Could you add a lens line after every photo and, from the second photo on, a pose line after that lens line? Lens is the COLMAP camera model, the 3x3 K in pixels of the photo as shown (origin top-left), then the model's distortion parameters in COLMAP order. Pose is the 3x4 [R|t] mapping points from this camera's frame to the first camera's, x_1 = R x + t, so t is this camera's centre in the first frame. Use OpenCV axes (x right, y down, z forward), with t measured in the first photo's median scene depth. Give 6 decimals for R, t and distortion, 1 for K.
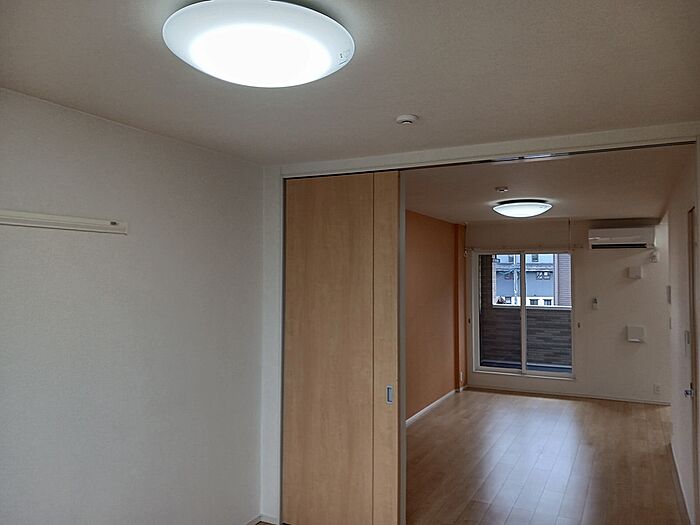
lens RADIAL K [[513.9, 0, 347.6], [0, 513.9, 250.8], [0, 0, 1]] dist [0.002550, -0.092401]
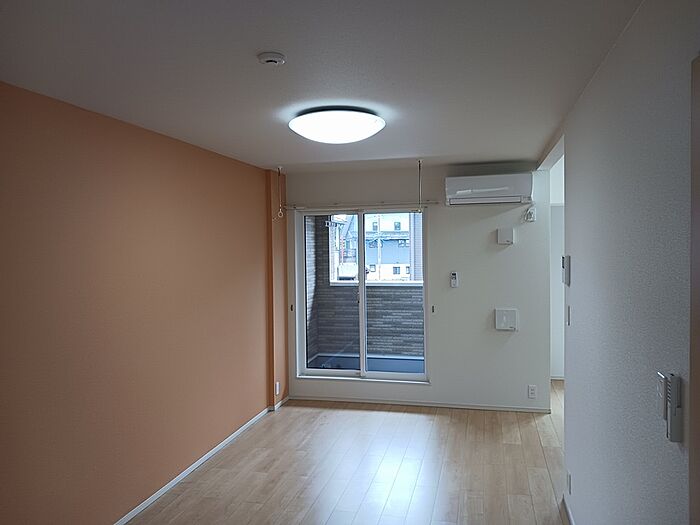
lens RADIAL K [[525.0, 0, 350.0], [0, 525.0, 262.5], [0, 0, 1]] dist [0.002679, -0.364663]
pose [[0.966235, -0.029223, 0.255999, 0.139484], [0.008671, 0.996673, 0.081048, 0.015500], [-0.257516, -0.076091, 0.963273, 0.296327]]
